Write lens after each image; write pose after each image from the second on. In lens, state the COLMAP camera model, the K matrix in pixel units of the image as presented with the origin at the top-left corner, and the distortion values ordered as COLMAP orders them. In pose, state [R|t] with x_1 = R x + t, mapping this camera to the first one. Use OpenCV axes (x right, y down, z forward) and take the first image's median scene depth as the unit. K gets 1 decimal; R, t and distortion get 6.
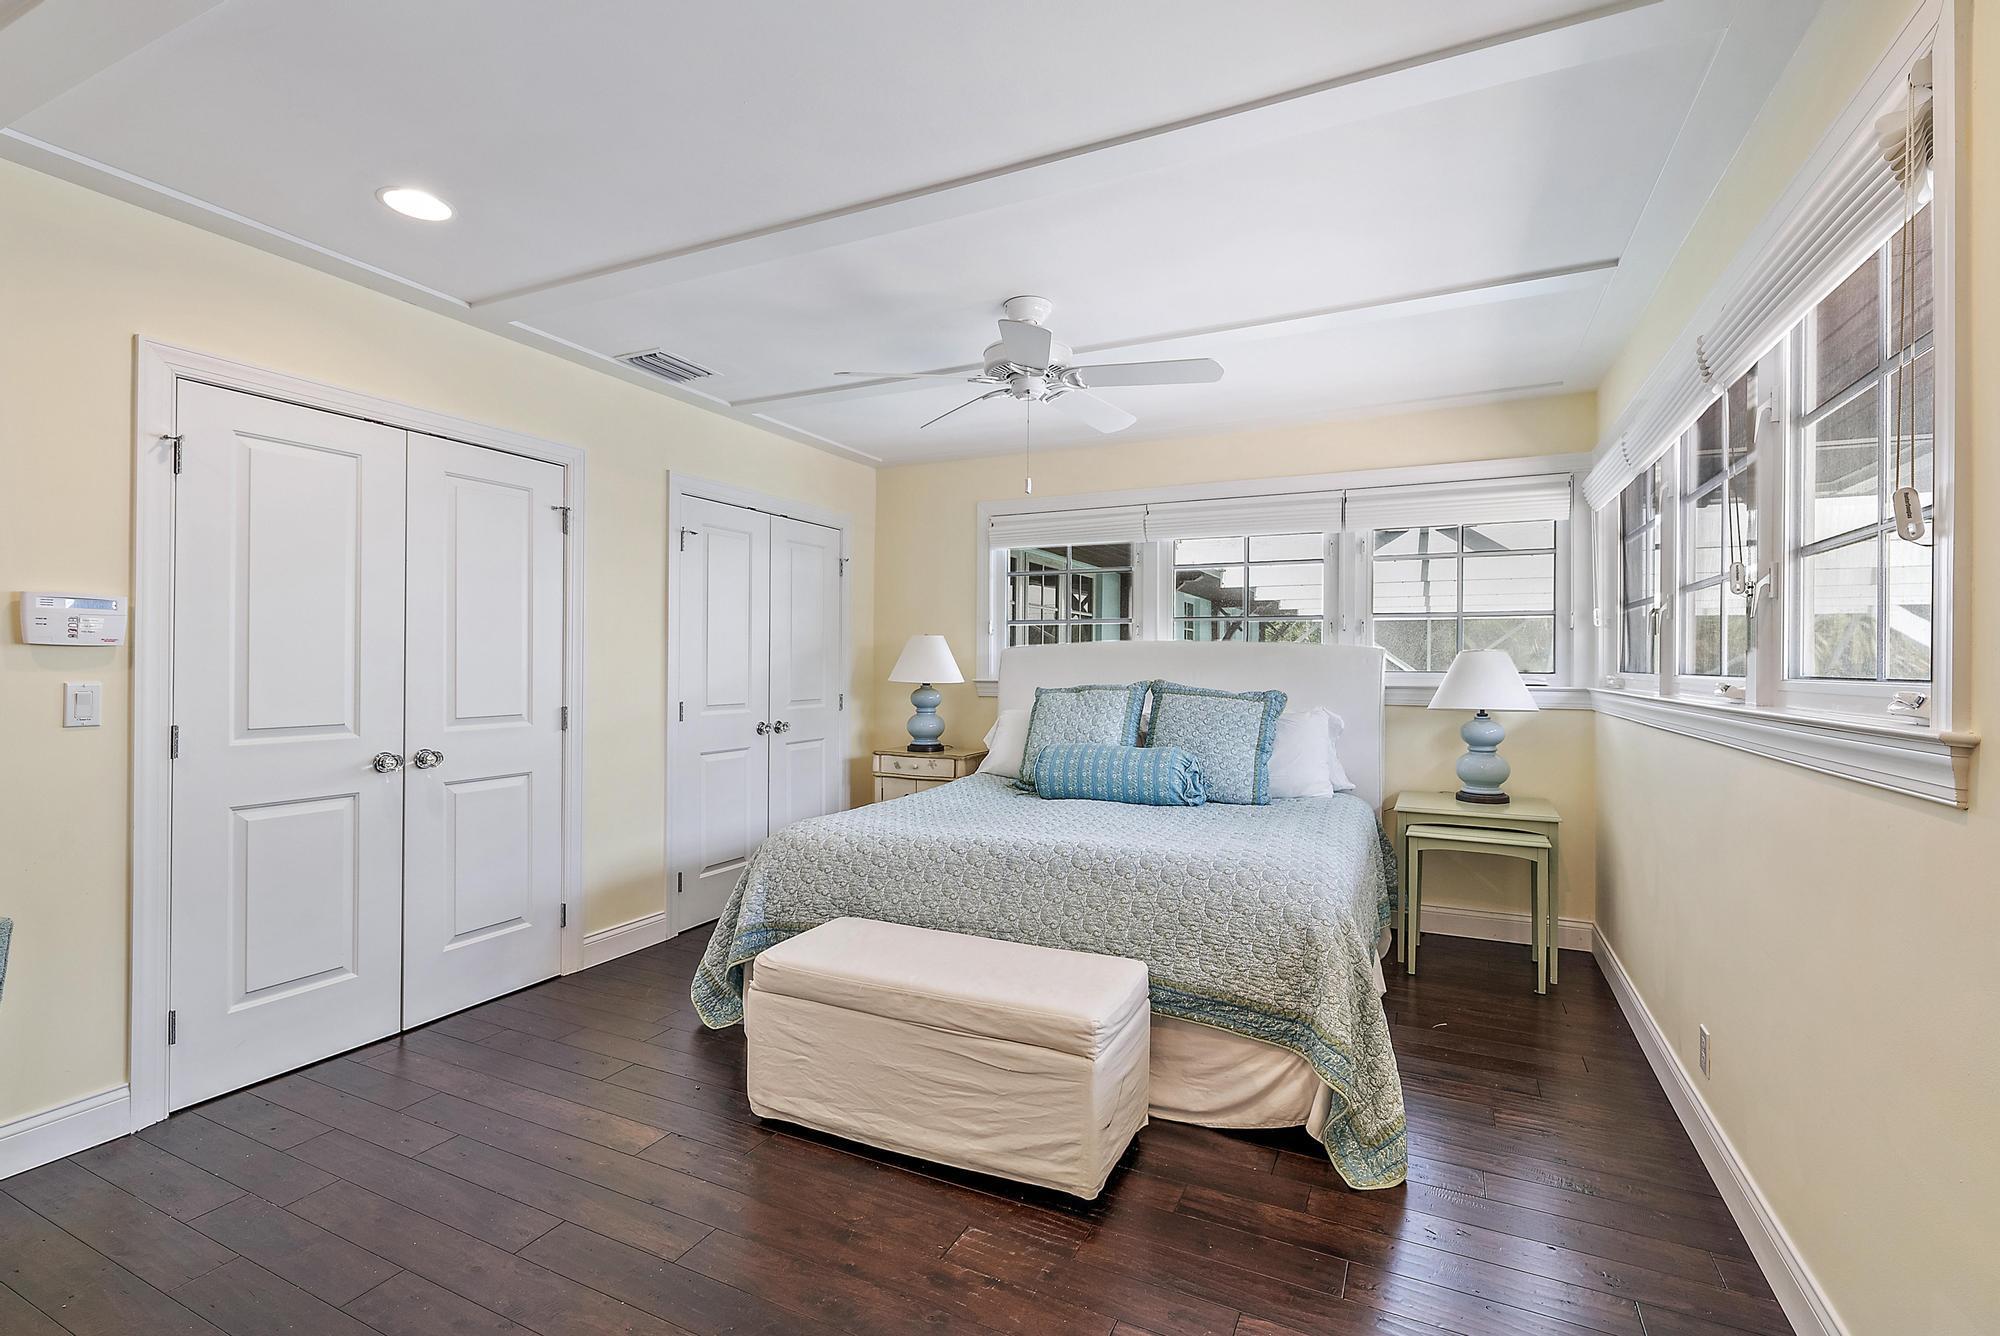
lens RADIAL K [[903.6, 0, 1001.8], [0, 903.6, 663.1], [0, 0, 1]] dist [-0.000306, -0.000087]
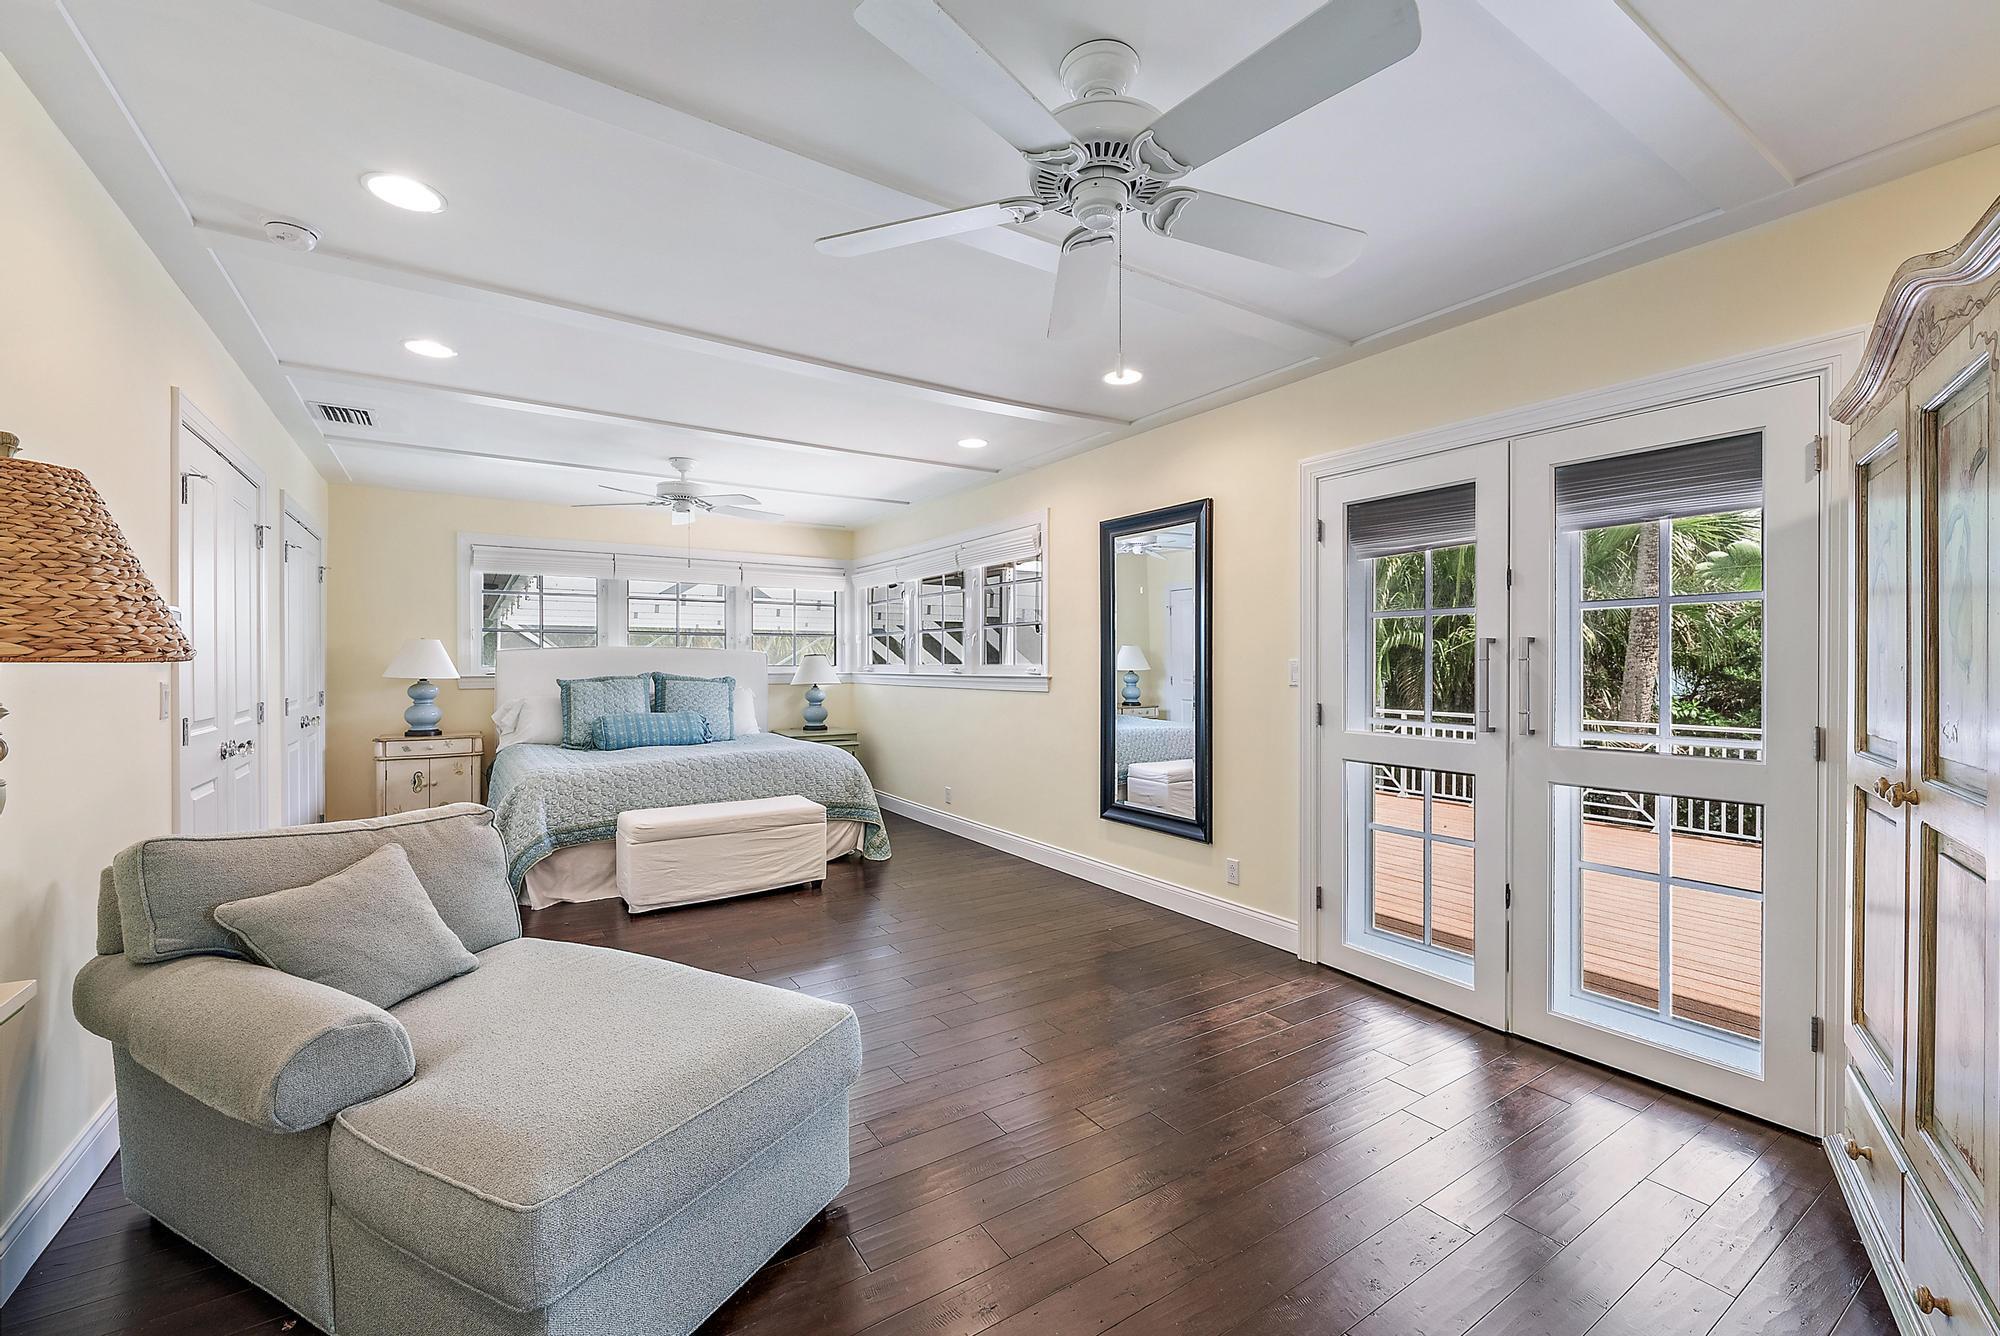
lens RADIAL K [[808.4, 0, 1000.0], [0, 808.4, 668.0], [0, 0, 1]] dist [-0.000129, -0.000020]
pose [[0.523155, -0.012817, 0.852141, -0.764357], [0.003526, 0.999911, 0.012875, -0.005050], [-0.852230, -0.003730, 0.523154, -0.281082]]
